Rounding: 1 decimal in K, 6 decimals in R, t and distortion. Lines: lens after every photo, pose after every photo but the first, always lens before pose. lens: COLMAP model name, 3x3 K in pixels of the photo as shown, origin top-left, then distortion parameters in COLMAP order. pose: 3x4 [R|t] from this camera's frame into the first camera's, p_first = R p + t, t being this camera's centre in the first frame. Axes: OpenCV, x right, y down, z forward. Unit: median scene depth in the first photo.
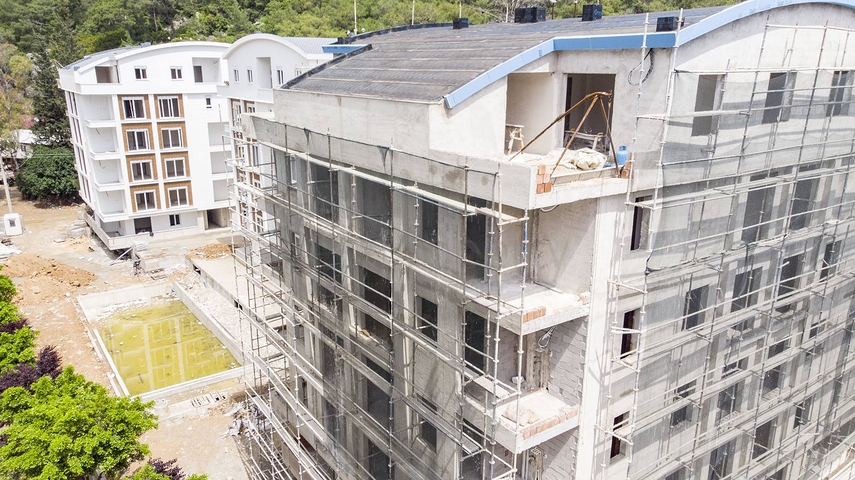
lens RADIAL K [[615.9, 0, 427.5], [0, 615.9, 238.5], [0, 0, 1]] dist [0.031816, 0.016988]
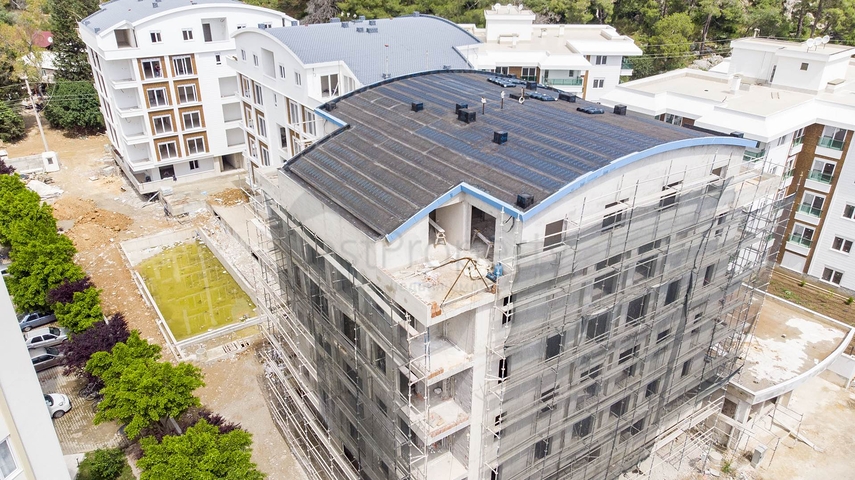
lens RADIAL K [[615.9, 0, 426.2], [0, 615.9, 242.6], [0, 0, 1]] dist [0.031816, 0.016988]
pose [[0.999731, 0.015050, -0.017641, 0.039233], [-0.011301, 0.980517, 0.196107, -0.127970], [0.020249, -0.195855, 0.980424, -0.134384]]
